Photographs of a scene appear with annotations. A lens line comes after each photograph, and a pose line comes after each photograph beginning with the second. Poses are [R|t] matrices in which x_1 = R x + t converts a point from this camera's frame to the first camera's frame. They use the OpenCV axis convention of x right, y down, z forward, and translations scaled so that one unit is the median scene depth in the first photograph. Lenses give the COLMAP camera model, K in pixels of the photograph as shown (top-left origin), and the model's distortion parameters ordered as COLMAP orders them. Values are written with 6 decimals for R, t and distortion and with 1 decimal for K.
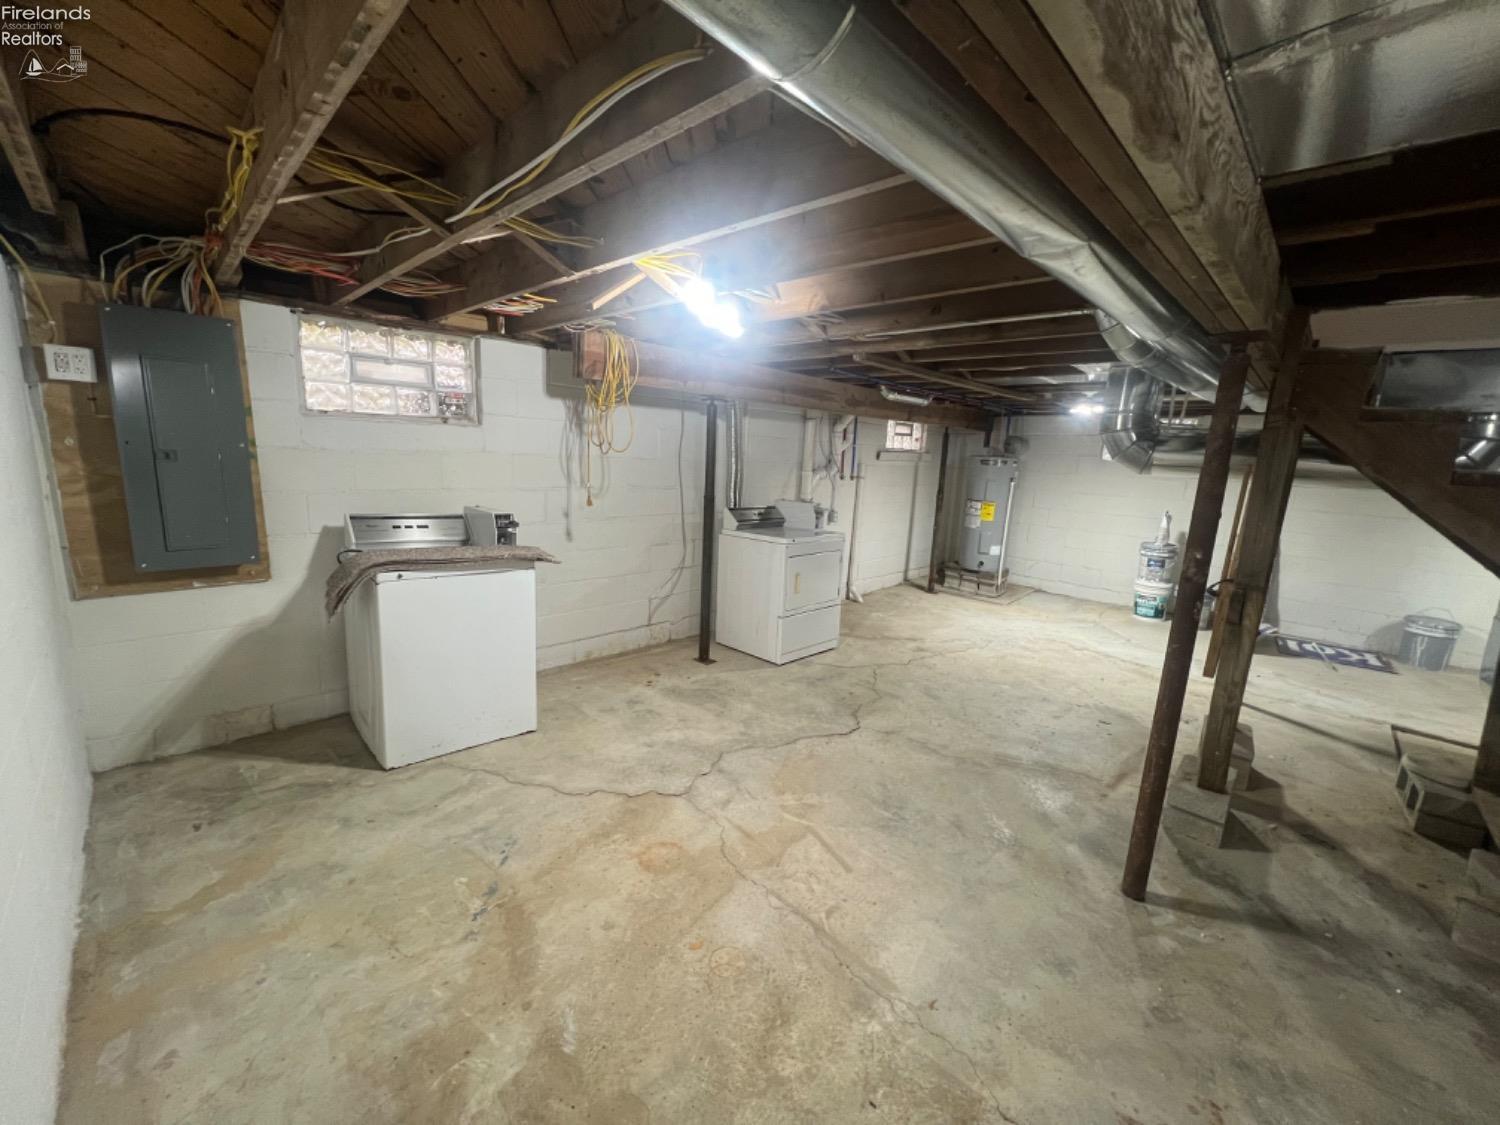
lens RADIAL K [[599.1, 0, 756.5], [0, 599.1, 565.0], [0, 0, 1]] dist [-0.002261, -0.000024]
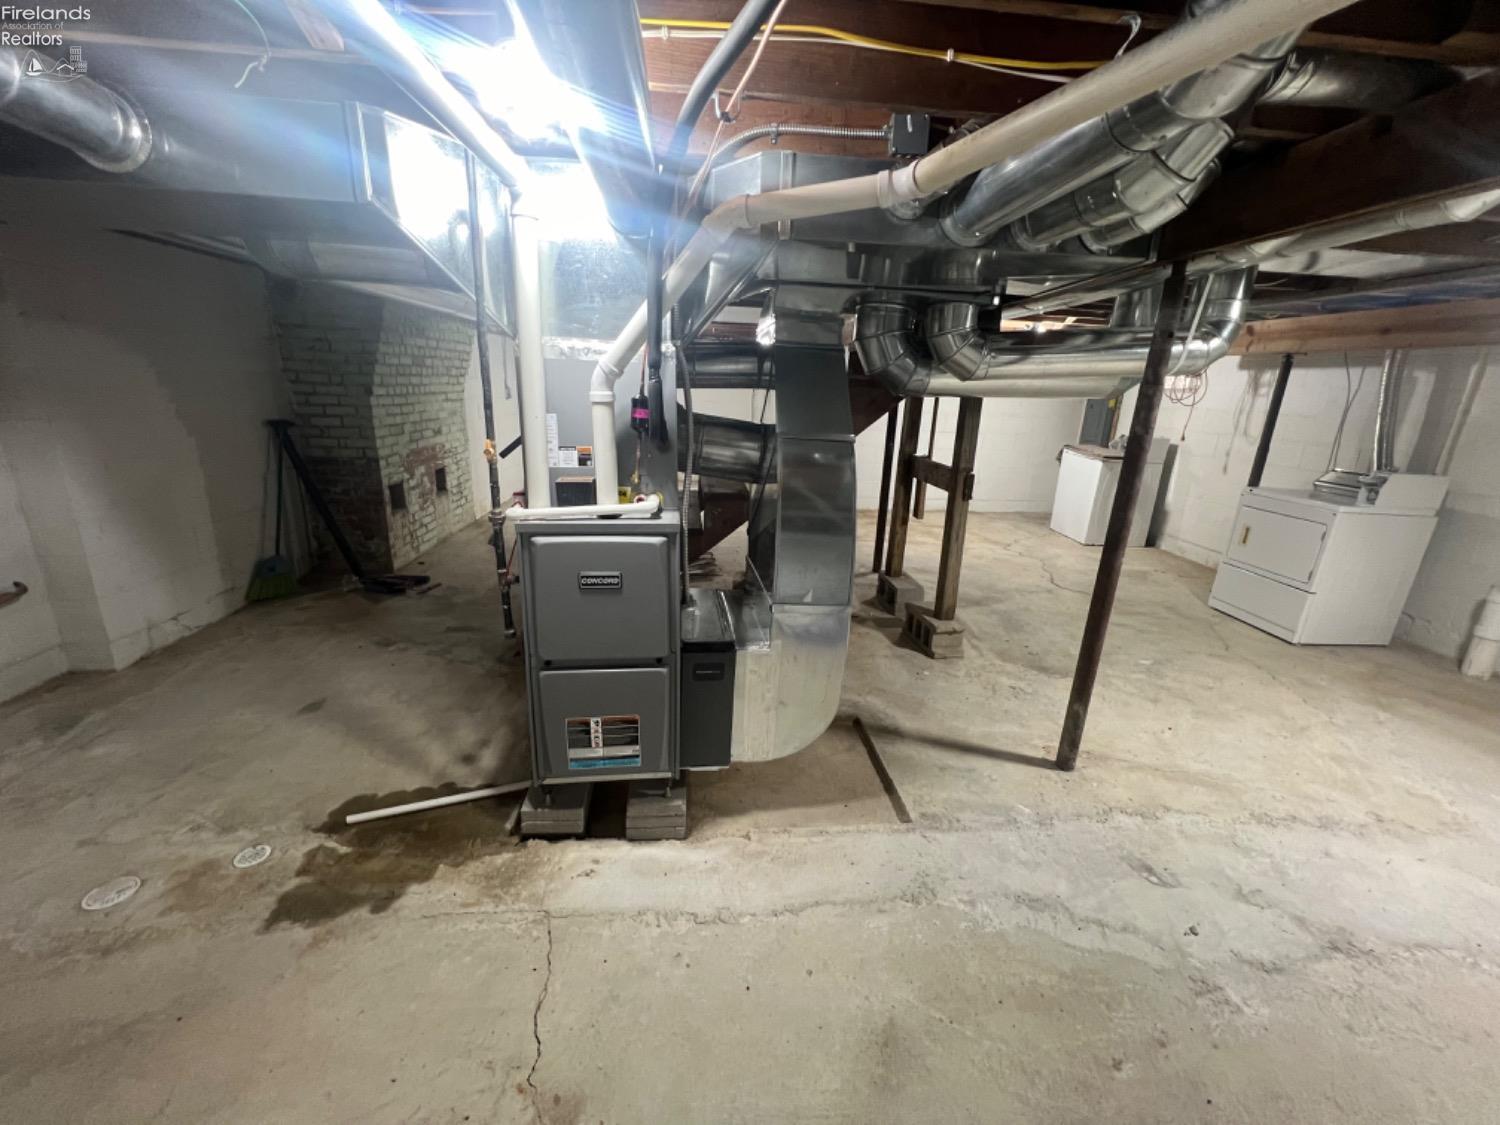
lens RADIAL K [[603.4, 0, 752.9], [0, 603.4, 560.1], [0, 0, 1]] dist [-0.001565, -0.000141]
pose [[-0.642855, 0.147447, -0.751663, 1.406685], [-0.211917, 0.908762, 0.359505, -0.123211], [0.736090, 0.390399, -0.552956, 1.003627]]
